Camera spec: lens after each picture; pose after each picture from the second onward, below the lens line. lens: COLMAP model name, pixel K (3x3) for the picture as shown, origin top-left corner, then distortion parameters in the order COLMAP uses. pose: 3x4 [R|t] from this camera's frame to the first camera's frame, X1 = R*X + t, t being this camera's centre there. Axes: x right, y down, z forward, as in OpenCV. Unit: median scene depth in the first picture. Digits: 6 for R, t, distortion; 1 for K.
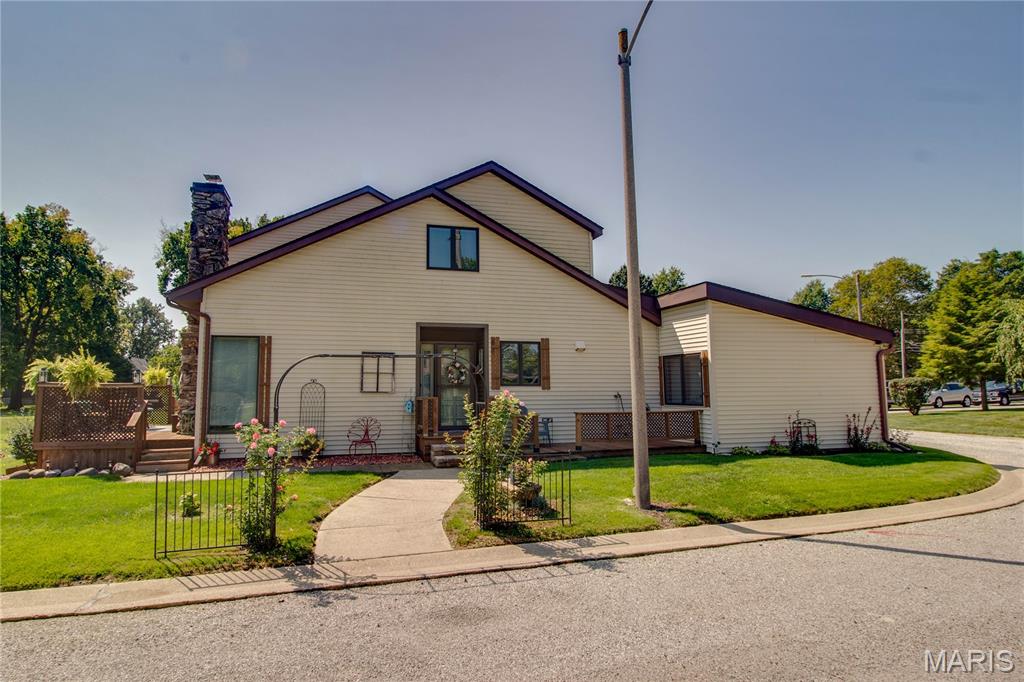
lens RADIAL K [[546.5, 0, 461.1], [0, 546.5, 334.9], [0, 0, 1]] dist [0.023832, -0.000301]
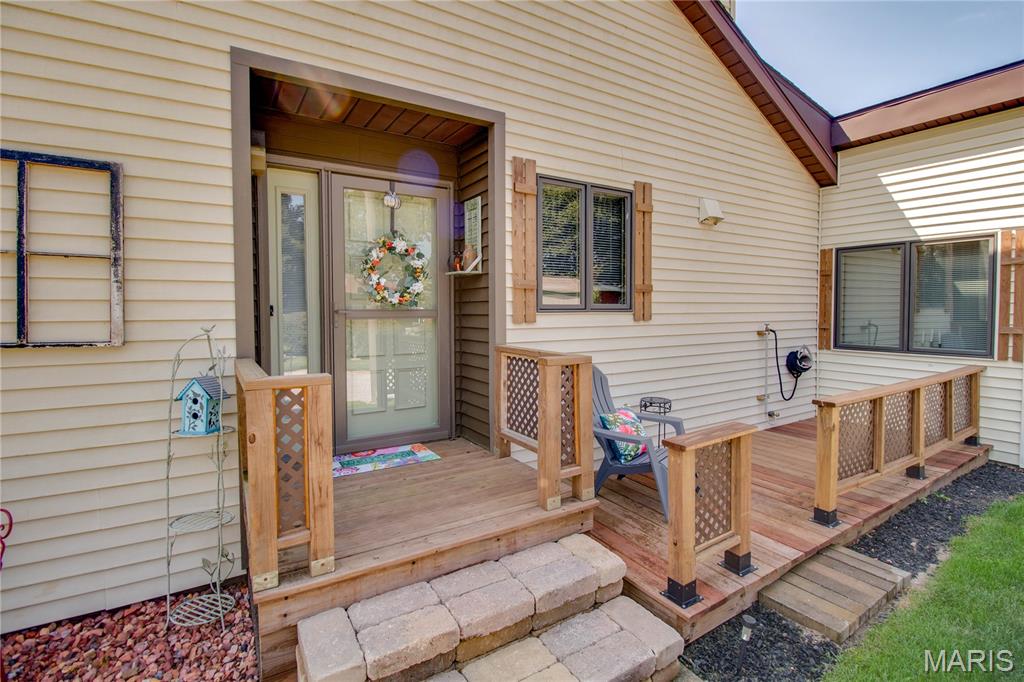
lens RADIAL K [[480.2, 0, 518.2], [0, 480.2, 327.1], [0, 0, 1]] dist [0.000320, -0.010731]
pose [[0.951431, -0.011622, 0.307644, -0.028124], [-0.030936, 0.990620, 0.133098, 0.064252], [-0.306305, -0.136151, 0.942147, 0.731561]]
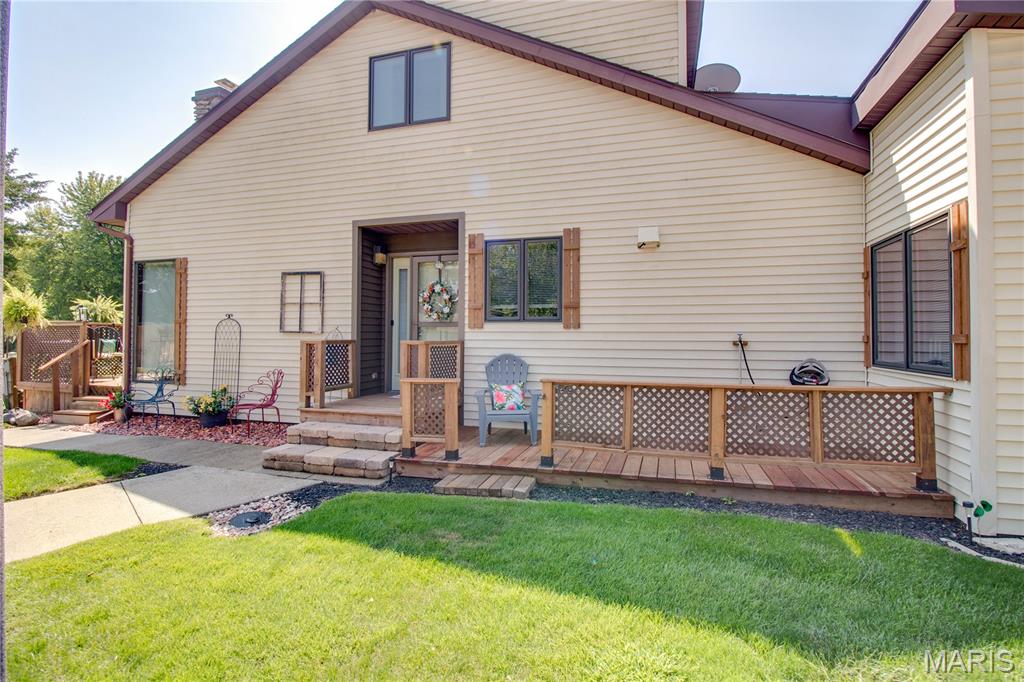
lens RADIAL K [[480.2, 0, 518.2], [0, 480.2, 327.1], [0, 0, 1]] dist [0.000320, -0.010731]
pose [[0.857277, -0.003254, -0.514845, 0.350838], [0.046393, 0.996400, 0.070952, 0.065638], [0.512761, -0.084711, 0.854342, 0.605164]]
